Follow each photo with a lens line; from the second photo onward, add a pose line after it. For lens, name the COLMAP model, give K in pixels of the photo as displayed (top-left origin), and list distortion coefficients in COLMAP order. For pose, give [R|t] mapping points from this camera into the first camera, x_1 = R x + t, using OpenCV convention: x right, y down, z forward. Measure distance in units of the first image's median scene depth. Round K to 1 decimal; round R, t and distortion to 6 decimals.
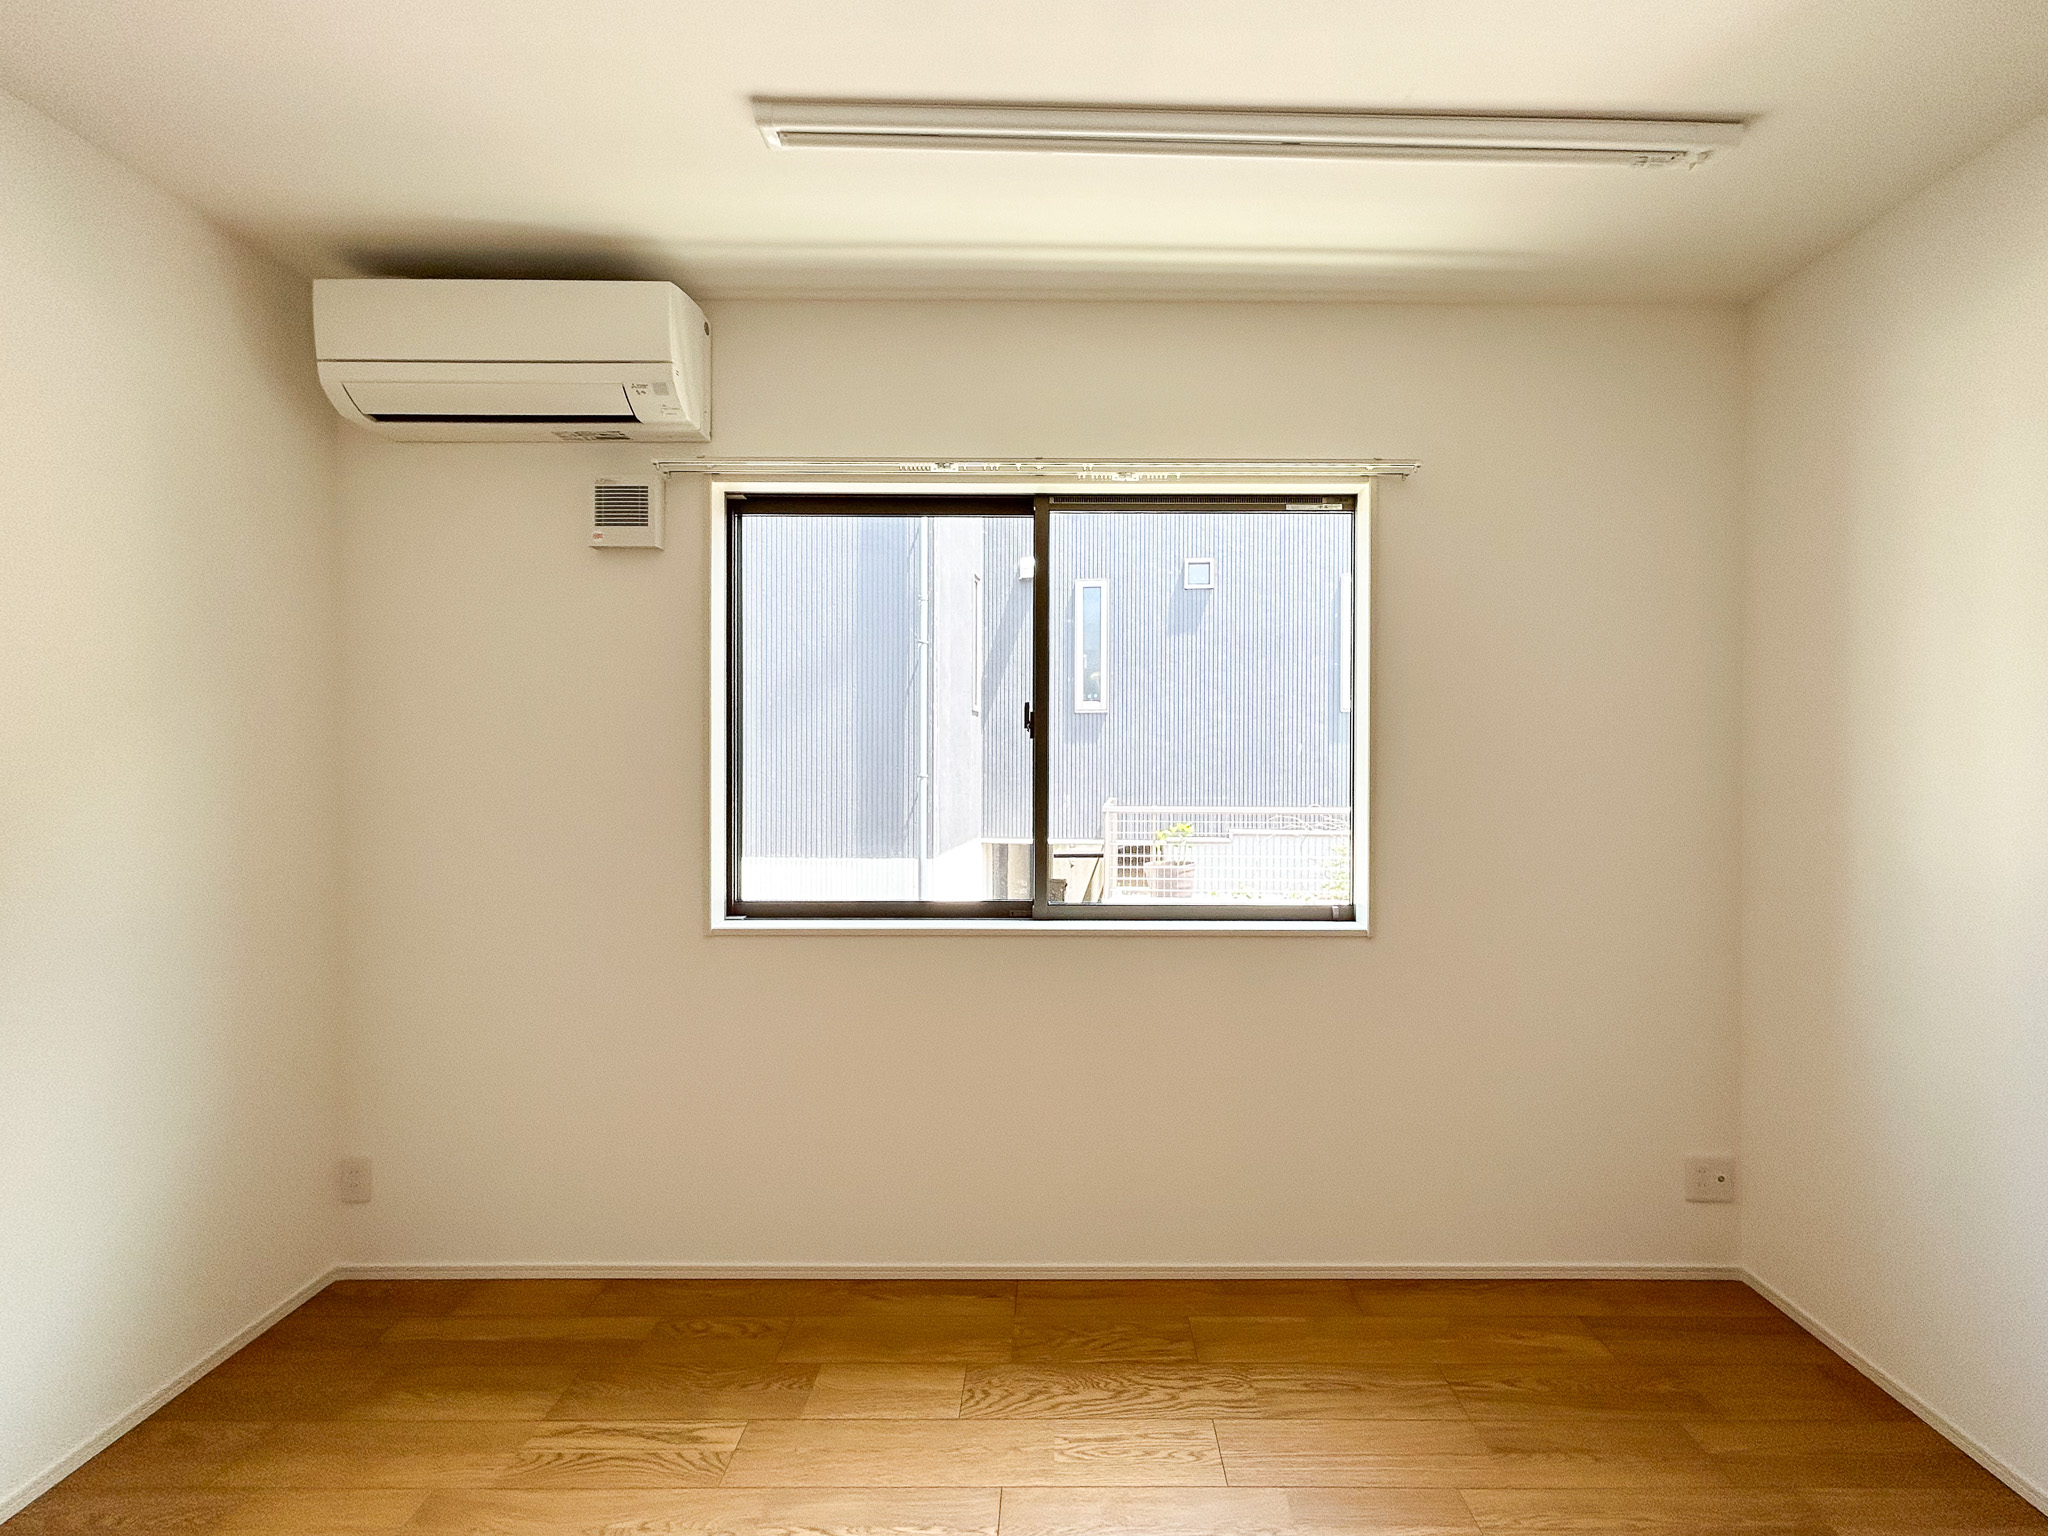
lens RADIAL K [[892.7, 0, 1023.9], [0, 892.7, 720.4], [0, 0, 1]] dist [0.001054, 0.000371]
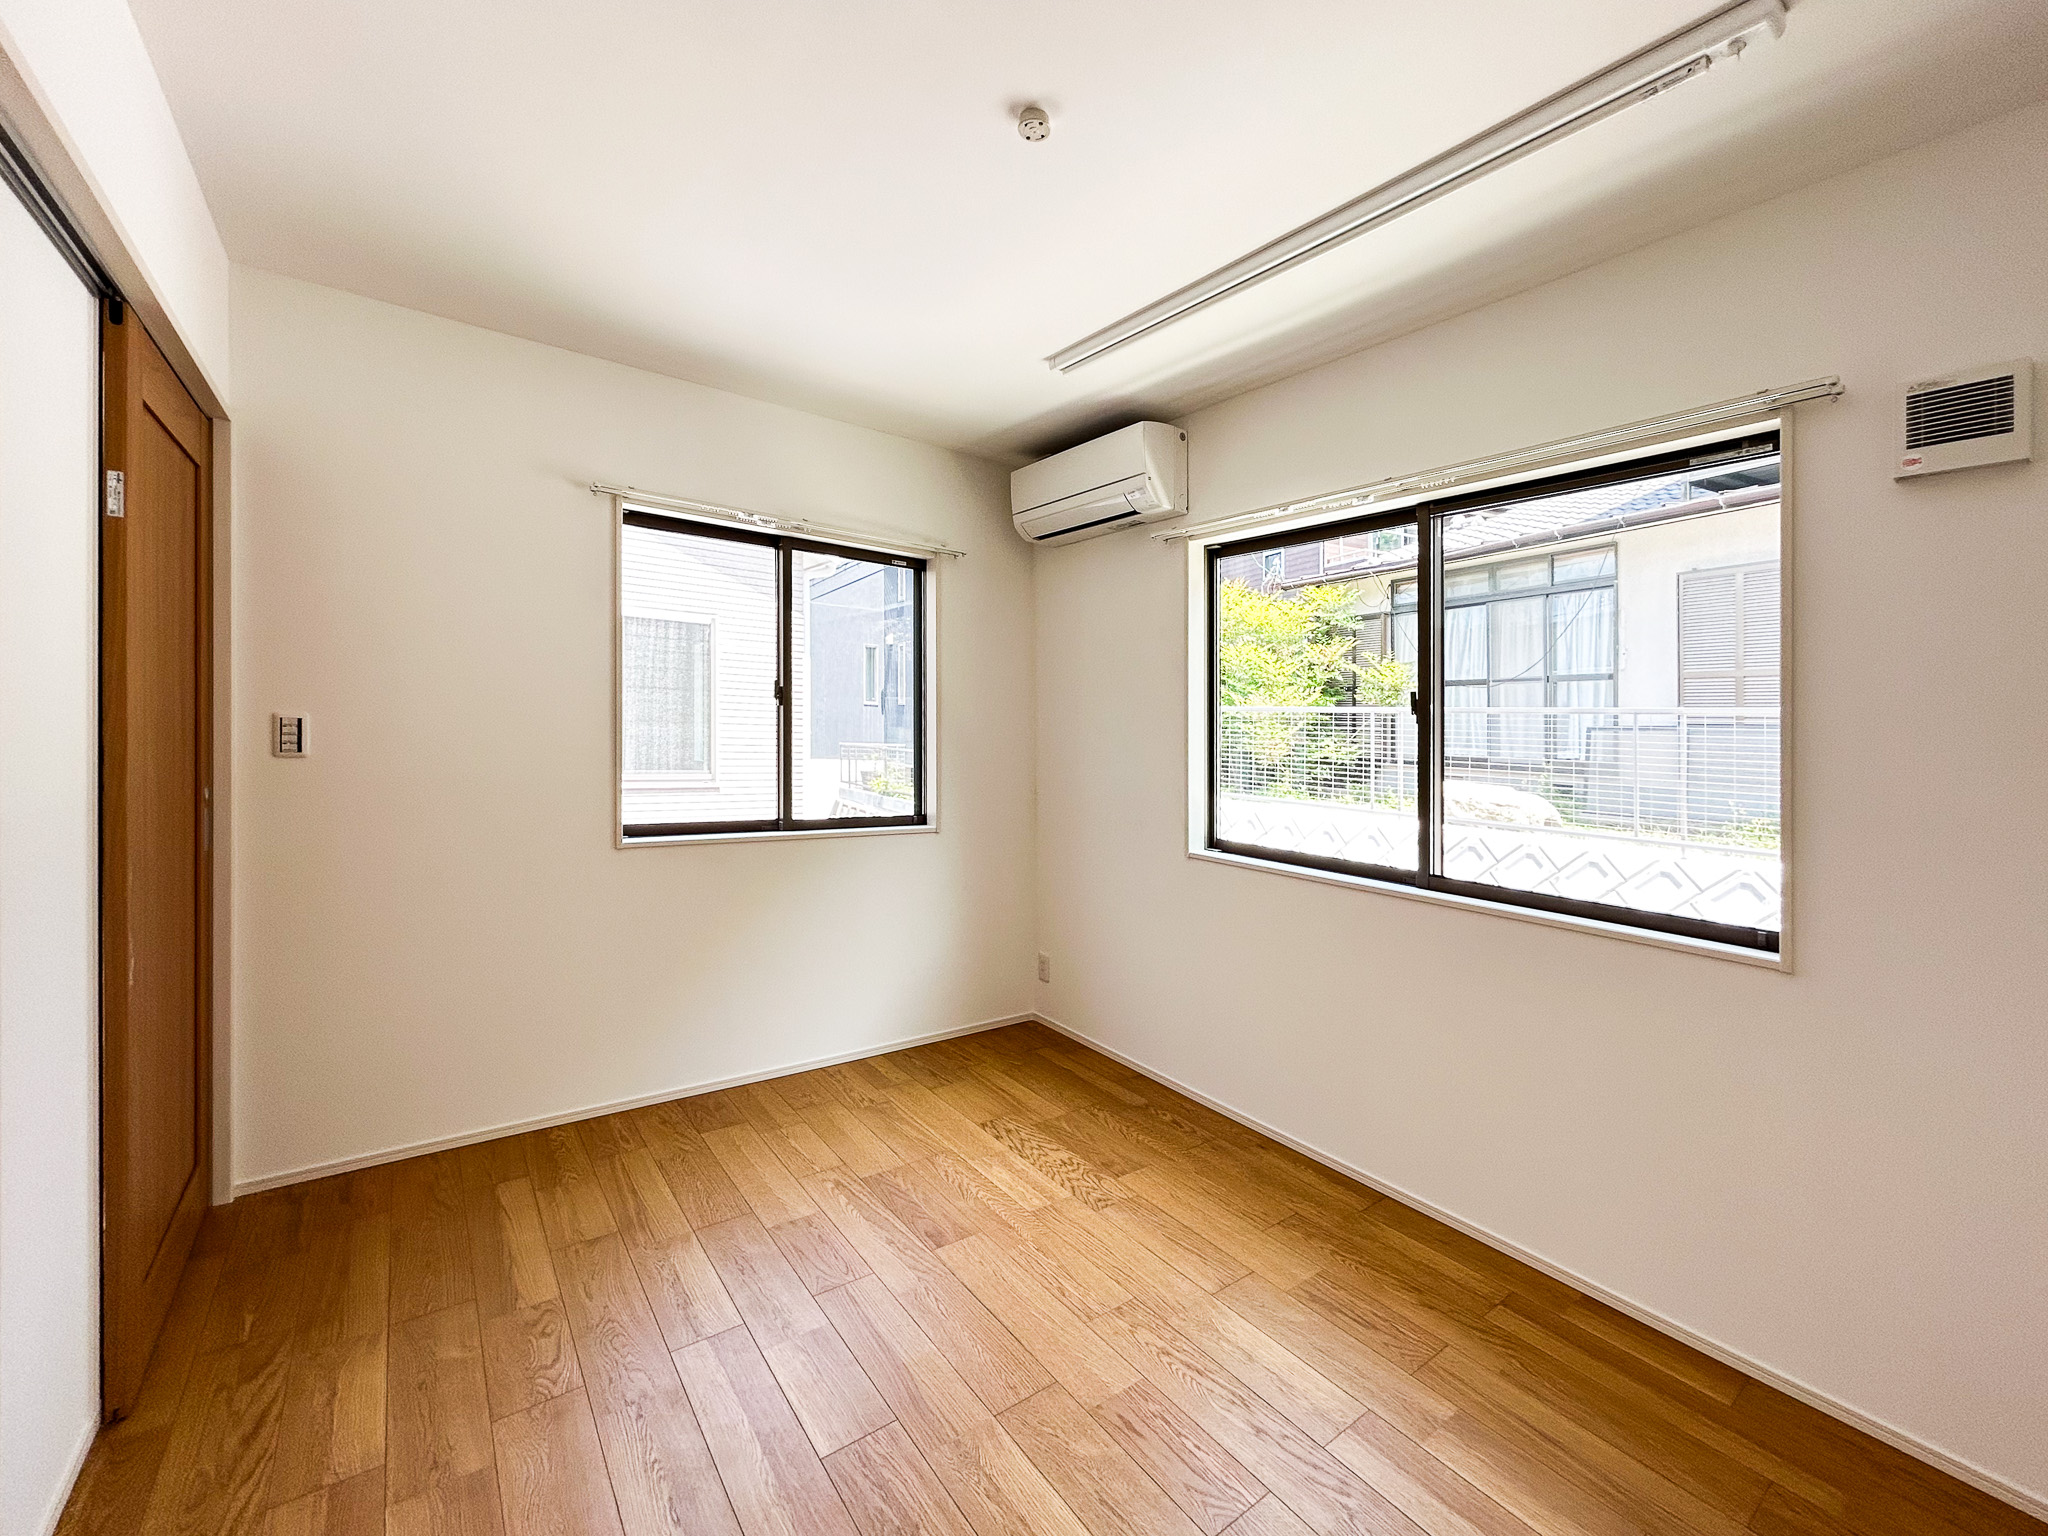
lens RADIAL K [[843.6, 0, 1023.1], [0, 843.6, 713.4], [0, 0, 1]] dist [0.002921, 0.000752]
pose [[0.591842, 0.003440, -0.806046, 0.588823], [0.000331, 0.999990, 0.004511, 0.002550], [0.806054, -0.002936, 0.591835, -0.018581]]
